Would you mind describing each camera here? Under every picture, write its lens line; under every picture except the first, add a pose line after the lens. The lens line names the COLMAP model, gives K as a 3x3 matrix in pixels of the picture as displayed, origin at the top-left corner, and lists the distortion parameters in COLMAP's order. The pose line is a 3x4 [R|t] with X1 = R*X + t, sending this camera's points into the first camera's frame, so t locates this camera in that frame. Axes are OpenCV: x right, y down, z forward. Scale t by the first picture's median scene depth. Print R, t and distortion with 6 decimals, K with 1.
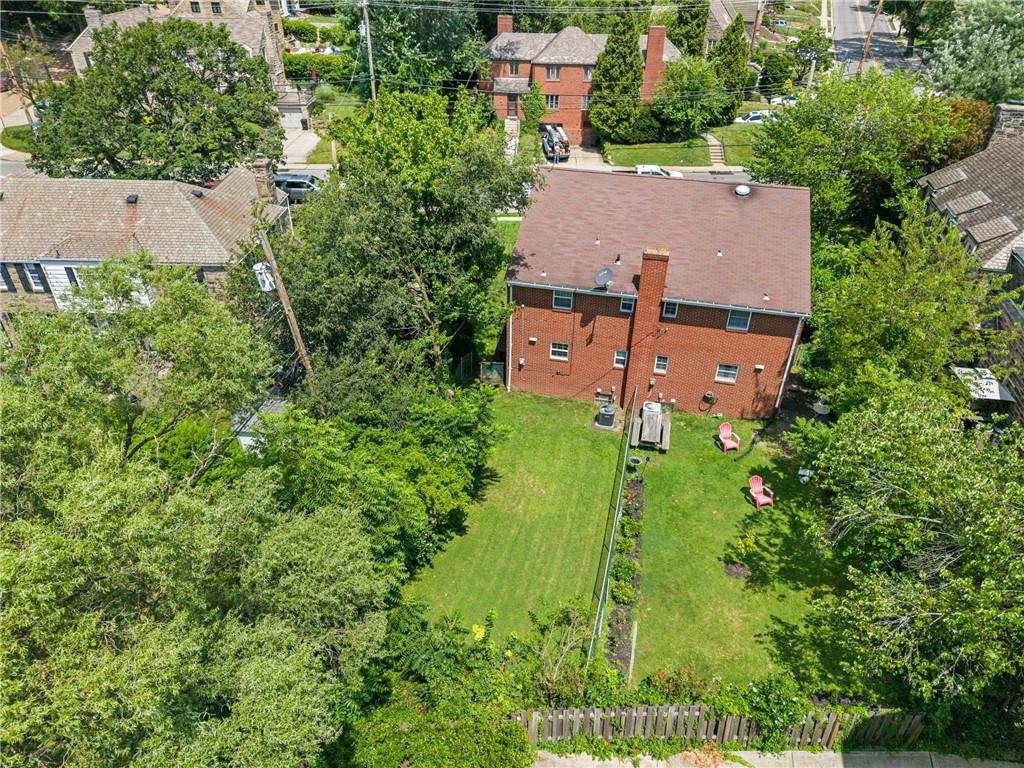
lens RADIAL K [[705.8, 0, 510.0], [0, 705.8, 383.1], [0, 0, 1]] dist [0.003856, 0.000290]
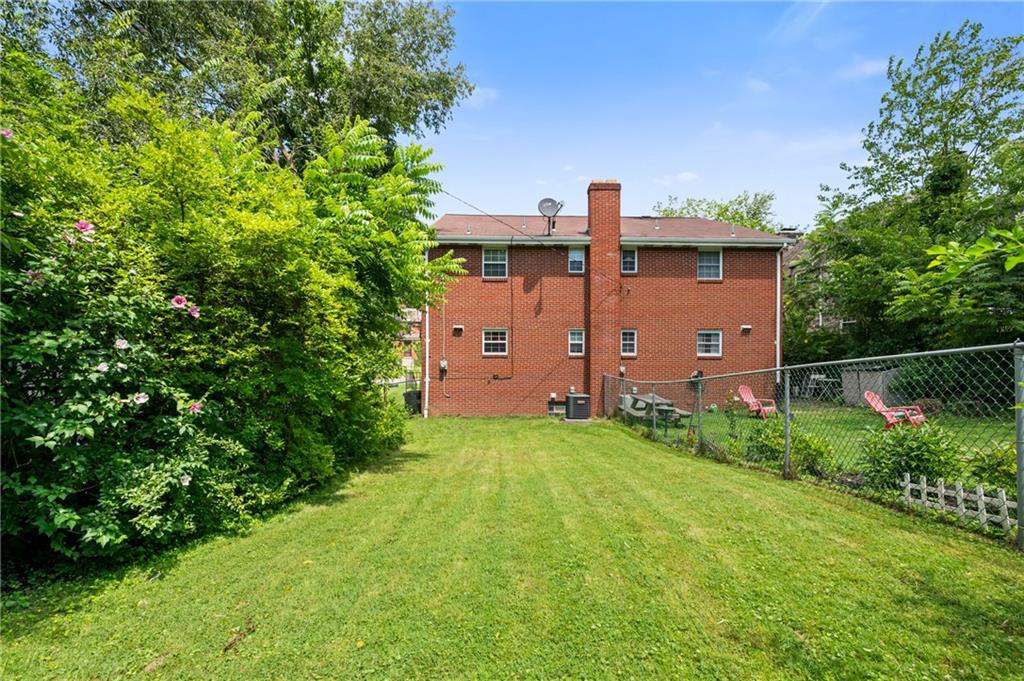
lens RADIAL K [[439.1, 0, 515.9], [0, 439.1, 342.6], [0, 0, 1]] dist [0.001279, 0.000084]
pose [[0.966113, -0.003914, 0.258090, -0.028601], [0.155341, 0.807357, -0.569248, 0.224287], [-0.206143, 0.590050, 0.780606, 0.640918]]
